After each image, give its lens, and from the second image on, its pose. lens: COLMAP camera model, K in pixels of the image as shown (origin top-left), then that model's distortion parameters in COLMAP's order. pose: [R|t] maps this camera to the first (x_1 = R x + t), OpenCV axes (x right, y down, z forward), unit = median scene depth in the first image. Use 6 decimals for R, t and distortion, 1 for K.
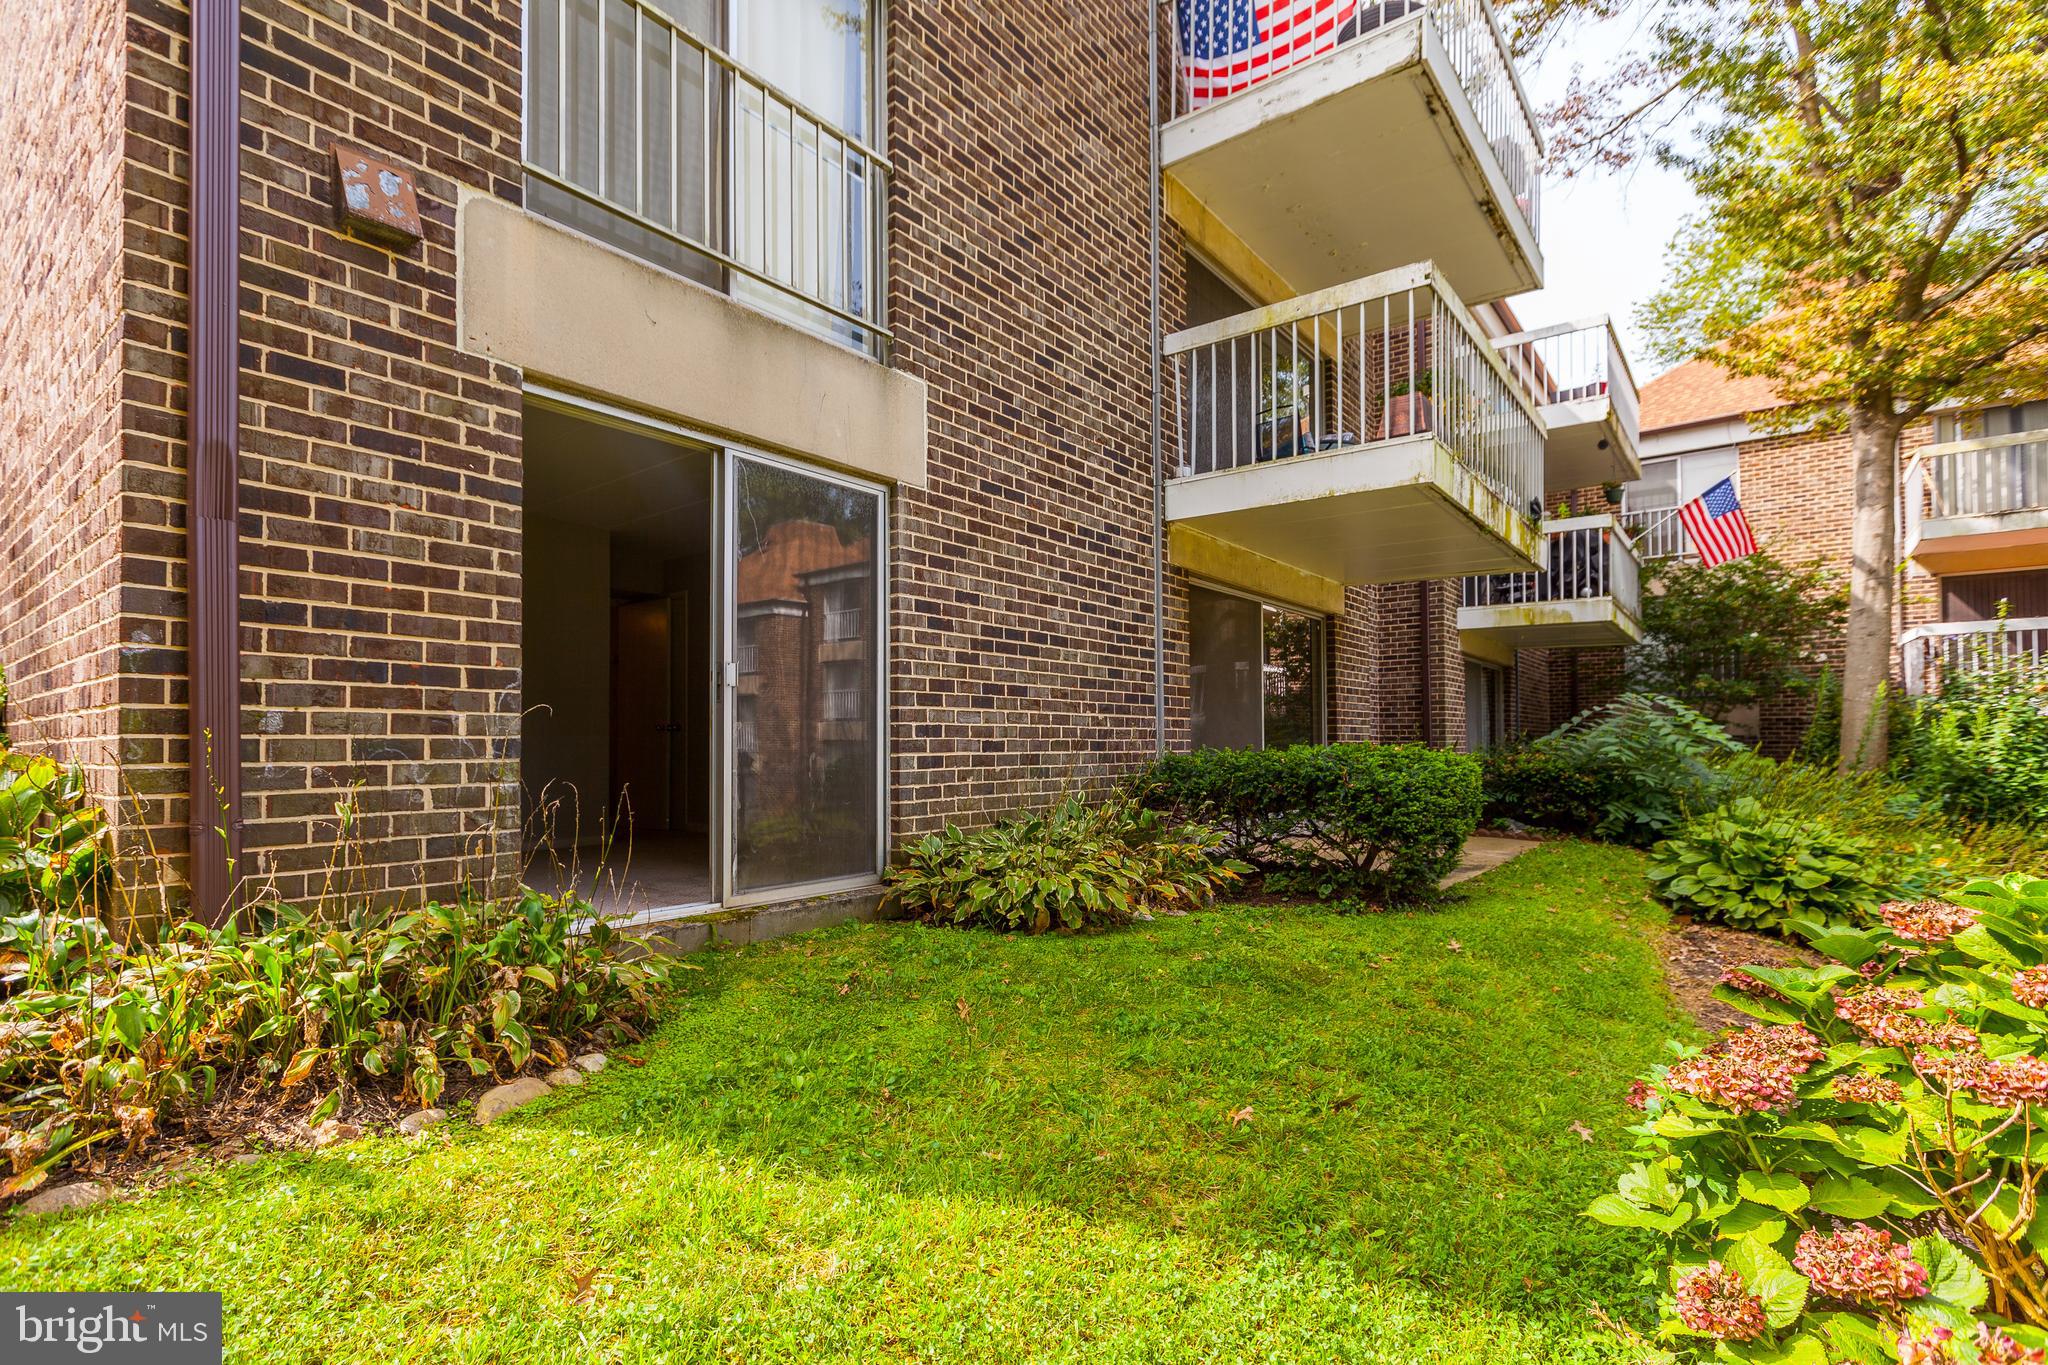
lens RADIAL K [[925.7, 0, 1089.8], [0, 925.7, 727.2], [0, 0, 1]] dist [-0.020749, 0.008766]
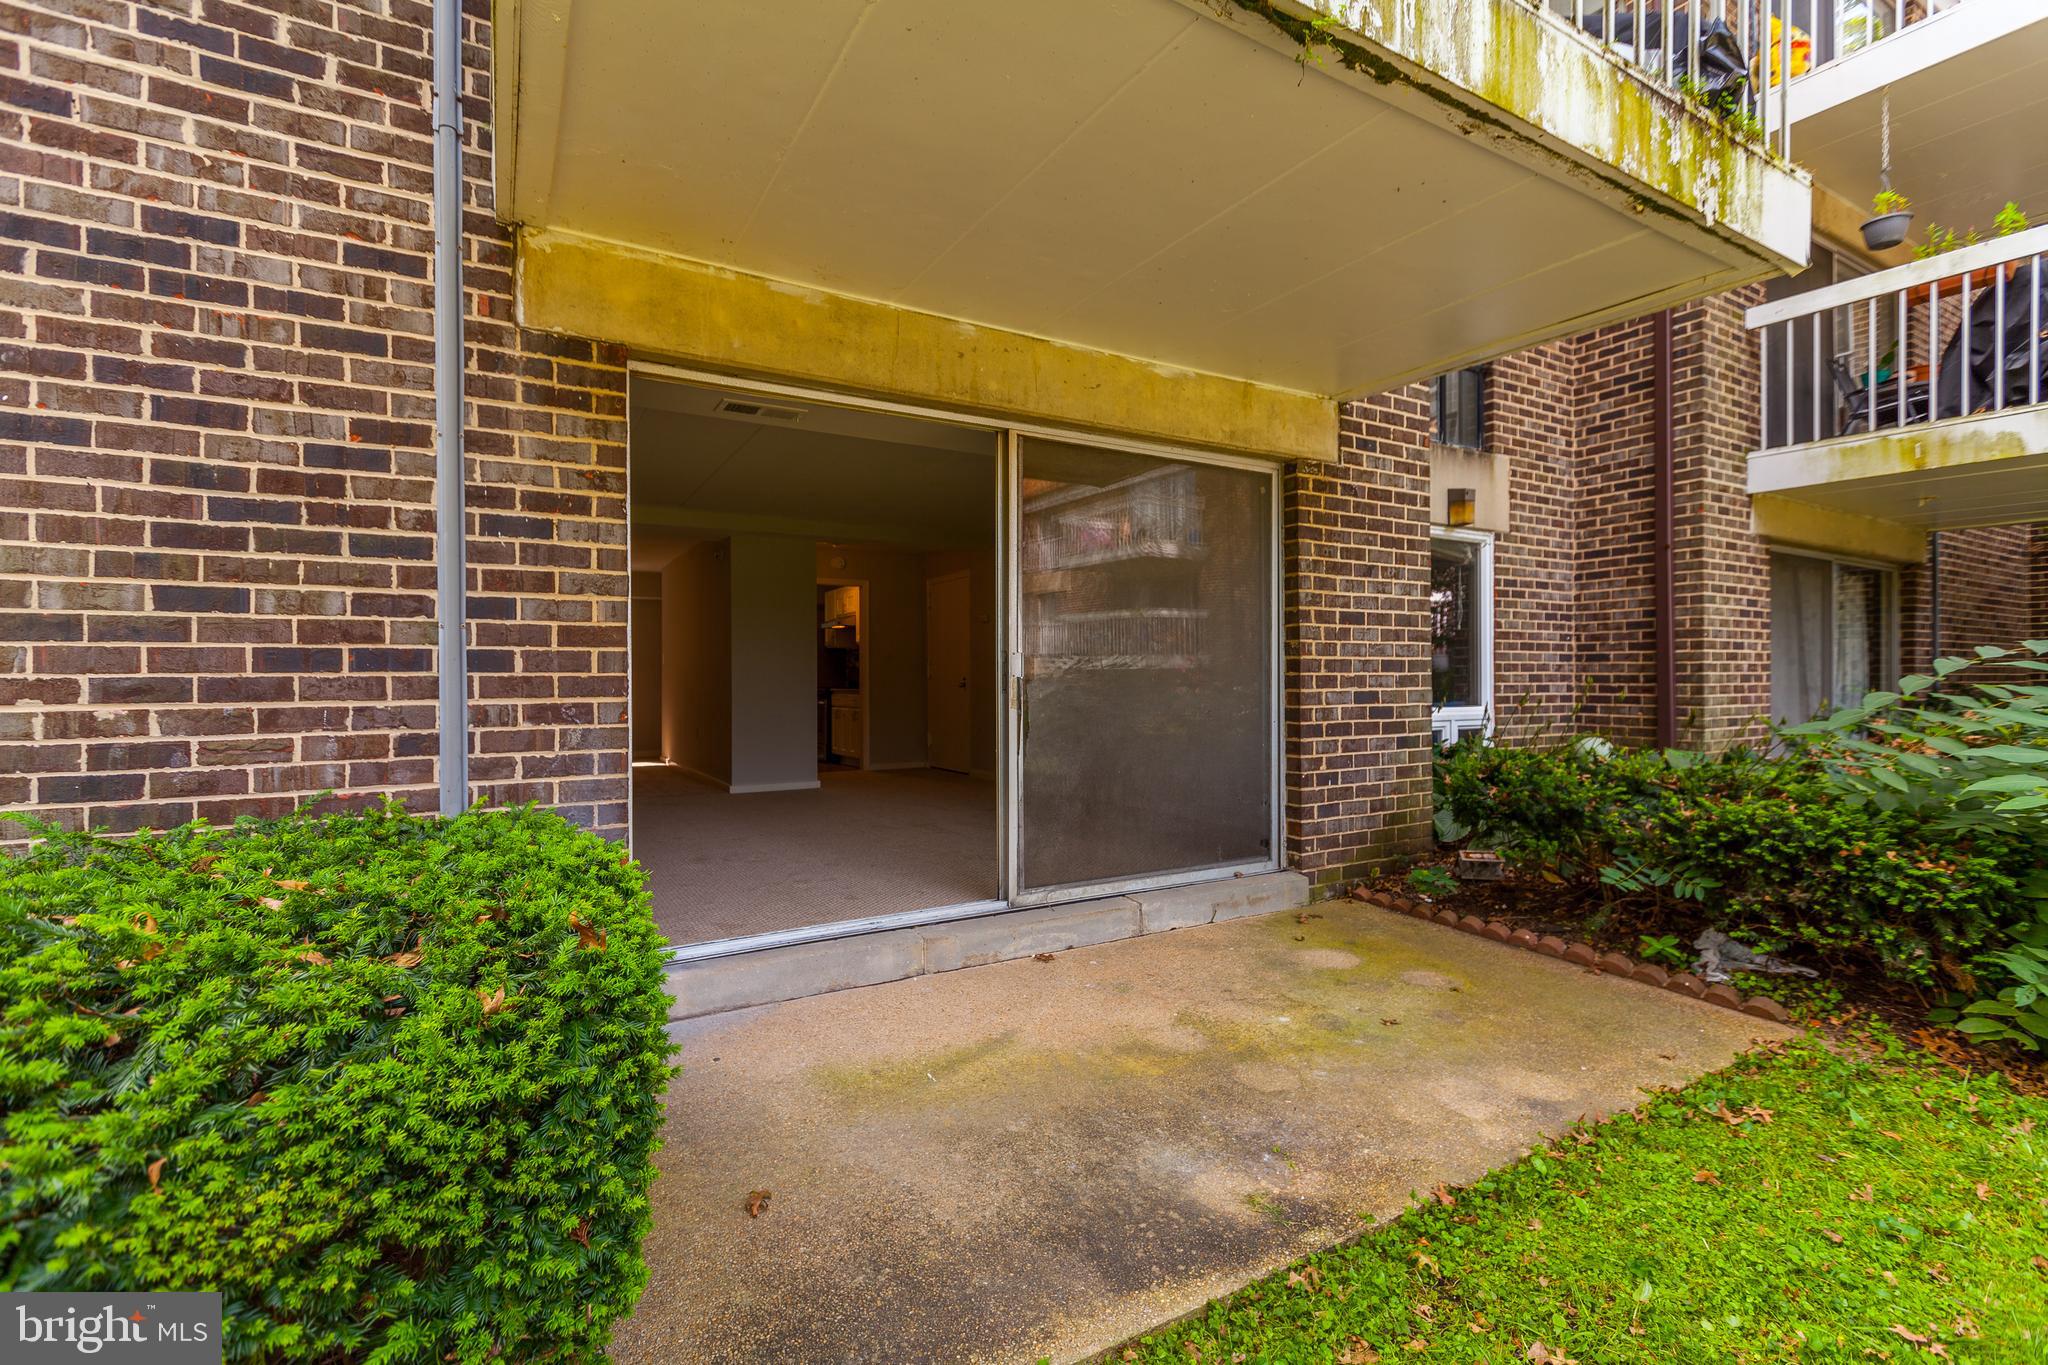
lens RADIAL K [[925.7, 0, 1008.5], [0, 925.7, 682.9], [0, 0, 1]] dist [-0.020749, 0.008766]
pose [[0.917597, 0.004298, -0.397489, 0.540987], [0.005484, 0.999710, 0.023467, -0.032413], [0.397475, -0.023713, 0.917307, 0.853595]]
